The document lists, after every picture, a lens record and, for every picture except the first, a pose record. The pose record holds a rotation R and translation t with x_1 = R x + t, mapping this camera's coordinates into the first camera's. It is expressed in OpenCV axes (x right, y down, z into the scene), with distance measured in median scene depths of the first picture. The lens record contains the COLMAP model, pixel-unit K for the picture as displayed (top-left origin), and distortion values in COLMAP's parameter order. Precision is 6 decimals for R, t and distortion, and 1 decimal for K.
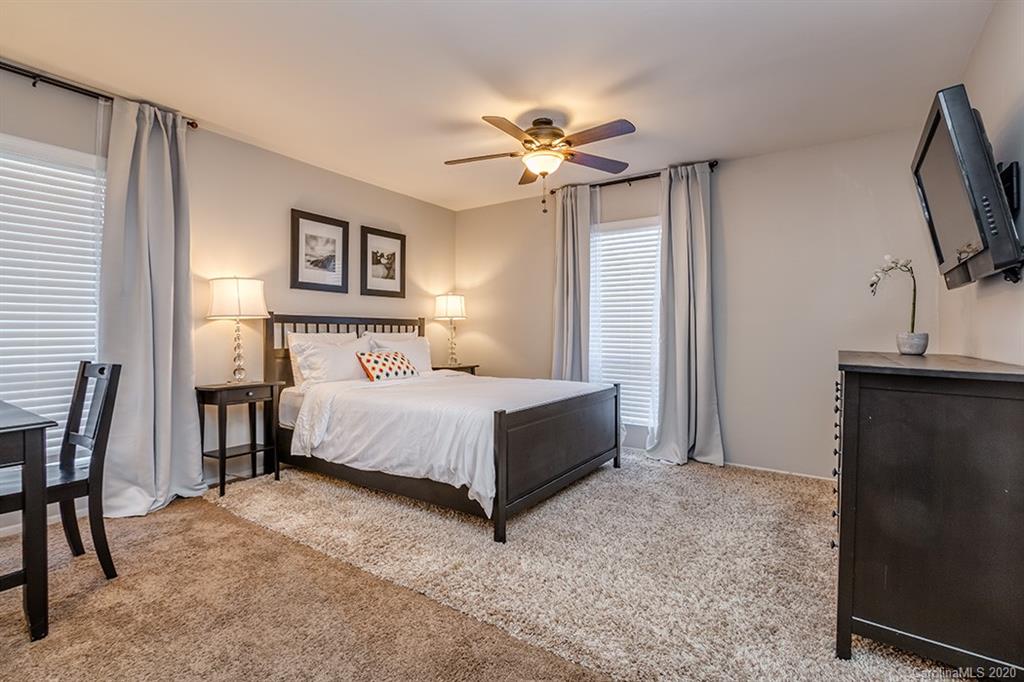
lens RADIAL K [[470.7, 0, 507.6], [0, 470.7, 335.5], [0, 0, 1]] dist [0.001829, -0.000050]
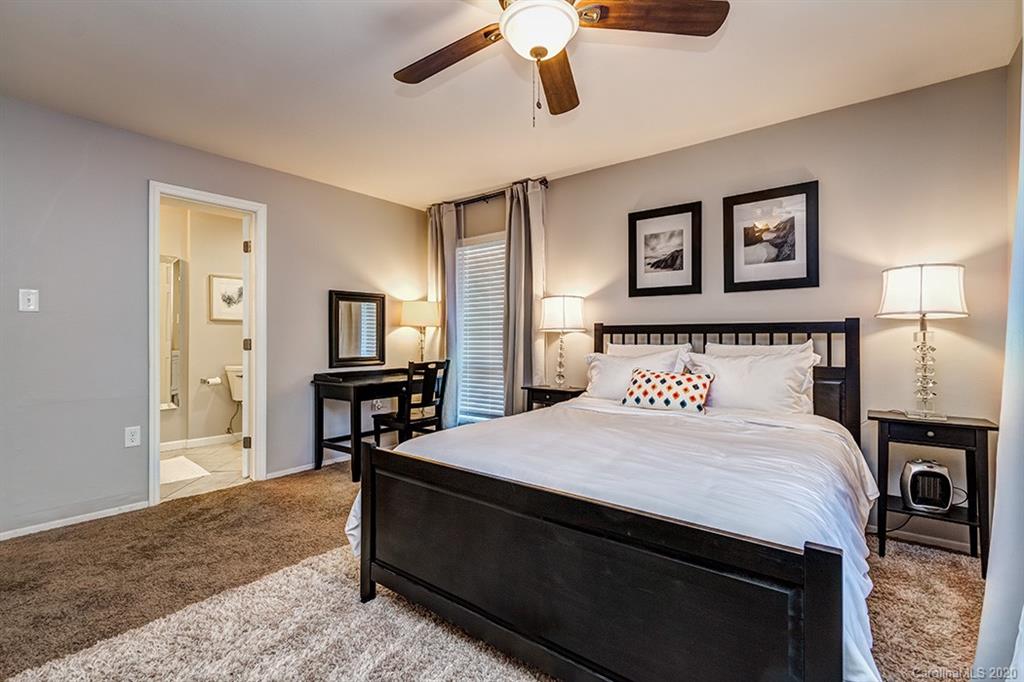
lens RADIAL K [[466.5, 0, 509.7], [0, 466.5, 339.9], [0, 0, 1]] dist [0.001412, -0.000745]
pose [[-0.055249, -0.006851, -0.998449, 0.480618], [-0.008977, 0.999939, -0.006365, -0.005122], [0.998432, 0.008612, -0.055307, 0.784062]]
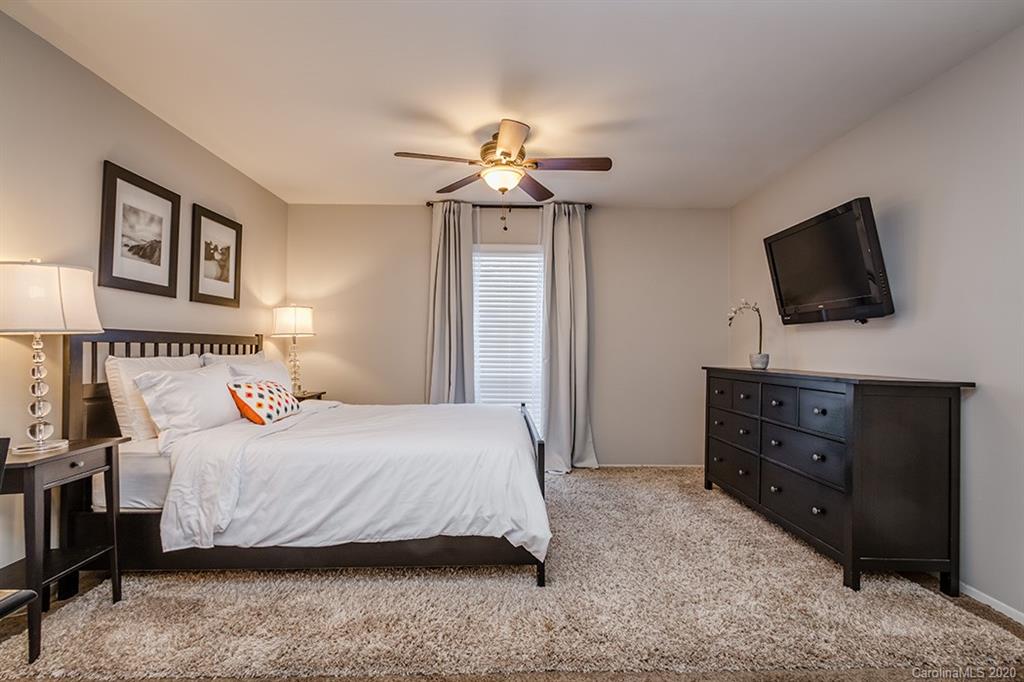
lens RADIAL K [[466.5, 0, 509.7], [0, 466.5, 339.9], [0, 0, 1]] dist [0.001412, -0.000745]
pose [[0.814416, 0.009461, 0.580205, -0.363908], [0.004420, 0.999737, -0.022505, -0.011814], [-0.580265, 0.020893, 0.814160, 0.174953]]
